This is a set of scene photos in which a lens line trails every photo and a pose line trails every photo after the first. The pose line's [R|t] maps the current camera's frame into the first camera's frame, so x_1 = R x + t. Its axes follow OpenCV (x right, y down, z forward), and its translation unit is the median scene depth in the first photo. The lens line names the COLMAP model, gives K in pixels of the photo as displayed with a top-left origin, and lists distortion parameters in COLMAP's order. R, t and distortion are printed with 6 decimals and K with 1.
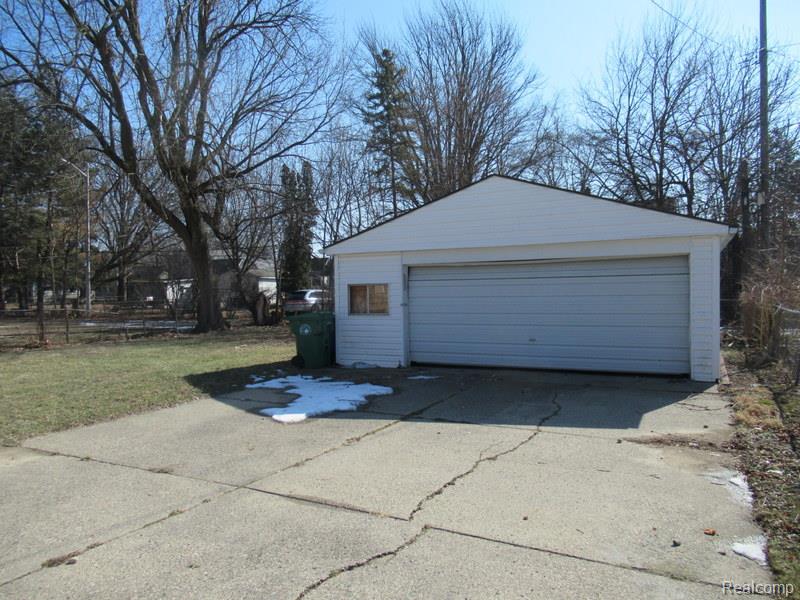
lens RADIAL K [[576.9, 0, 400.0], [0, 576.9, 301.2], [0, 0, 1]] dist [-0.019810, 0.012103]
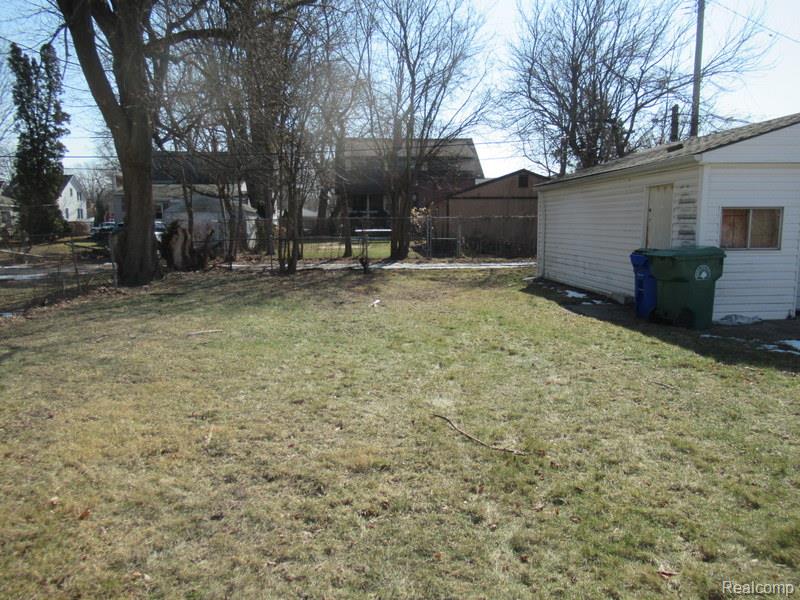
lens RADIAL K [[576.9, 0, 399.3], [0, 576.9, 298.9], [0, 0, 1]] dist [-0.019810, 0.012103]
pose [[0.856897, -0.055953, 0.512441, -0.804168], [0.002076, 0.994458, 0.105113, 0.008355], [-0.515483, -0.089007, 0.852265, 0.603901]]
